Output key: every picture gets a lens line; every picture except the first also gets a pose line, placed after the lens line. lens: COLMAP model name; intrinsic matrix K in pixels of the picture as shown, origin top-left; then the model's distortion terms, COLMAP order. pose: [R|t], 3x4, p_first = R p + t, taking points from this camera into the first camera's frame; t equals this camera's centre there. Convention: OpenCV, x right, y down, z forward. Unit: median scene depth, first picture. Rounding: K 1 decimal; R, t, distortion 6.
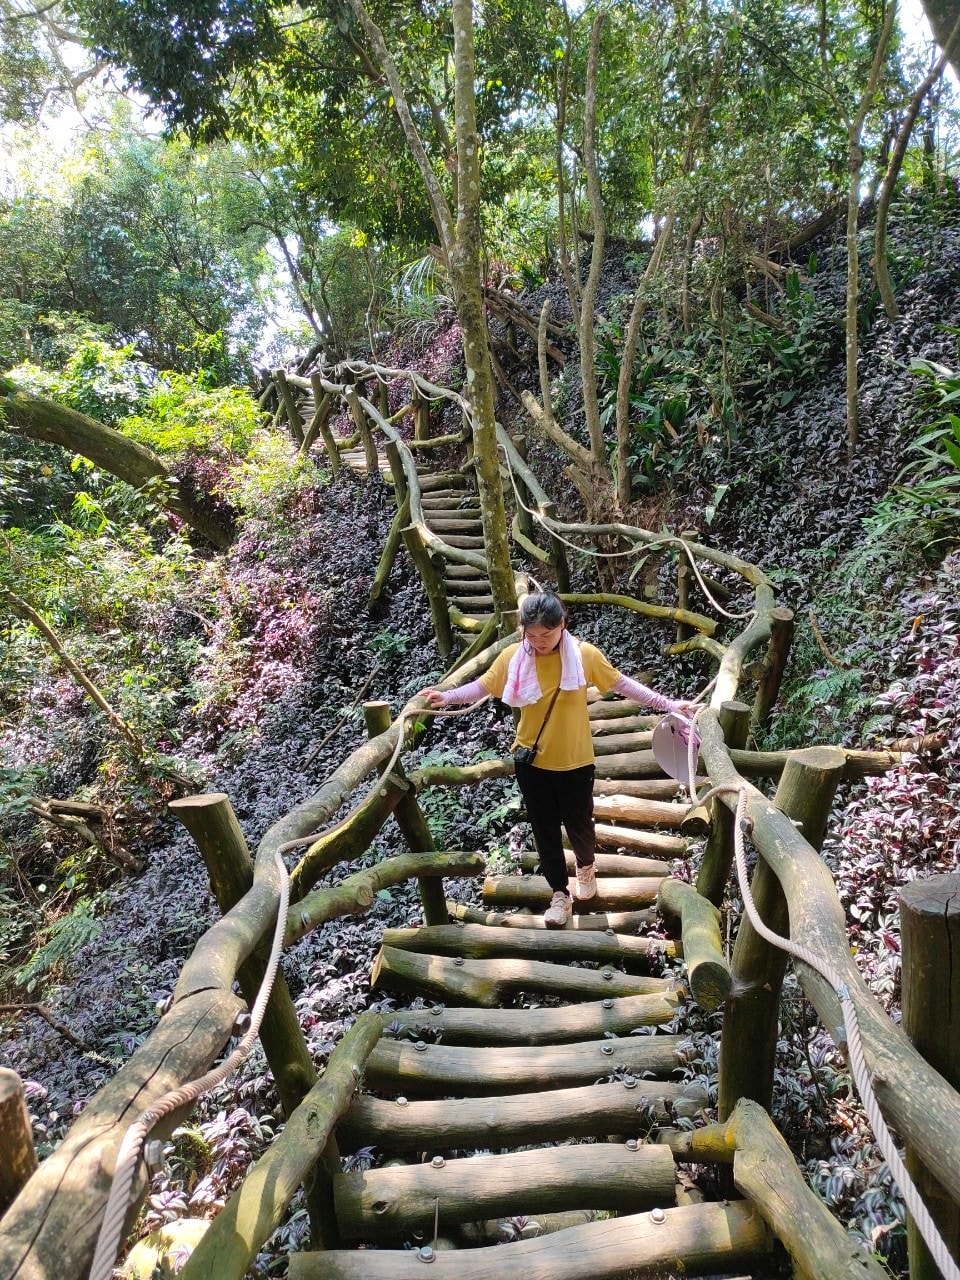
lens RADIAL K [[958.2, 0, 474.7], [0, 958.2, 640.3], [0, 0, 1]] dist [0.062730, -0.000436]
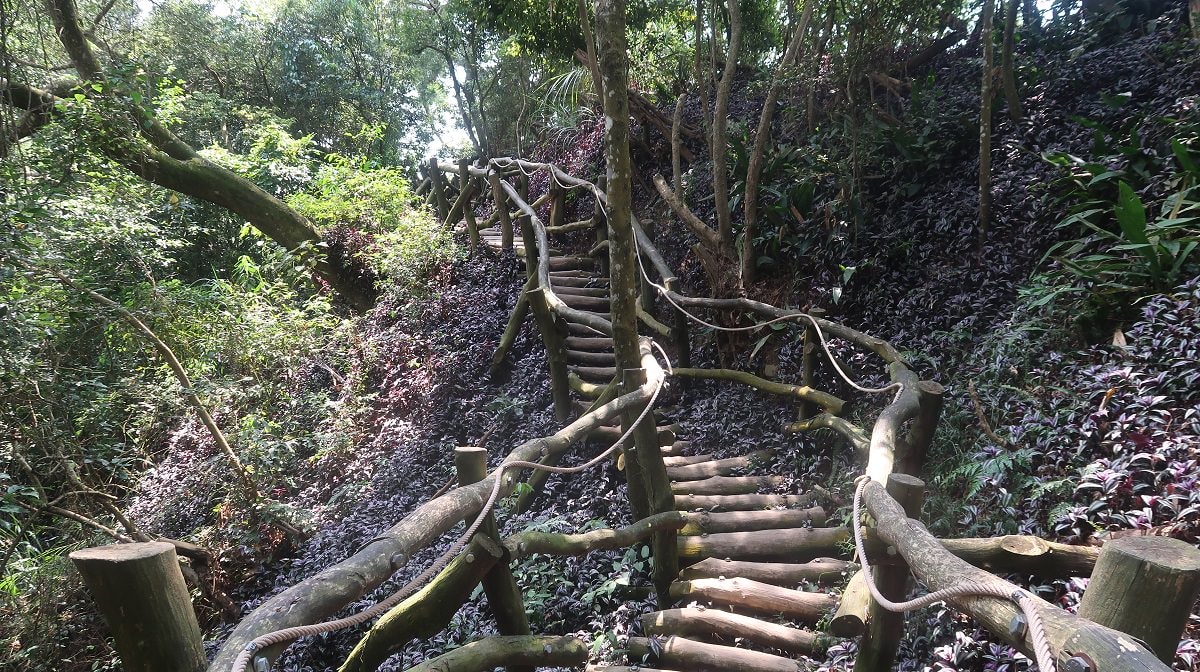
lens RADIAL K [[835.7, 0, 604.0], [0, 835.7, 333.8], [0, 0, 1]] dist [-0.028276, 0.007438]
pose [[0.997418, 0.071350, 0.008130, -0.000321], [-0.070040, 0.991547, -0.109224, 0.016701], [-0.015854, 0.108373, 0.993984, 0.117902]]
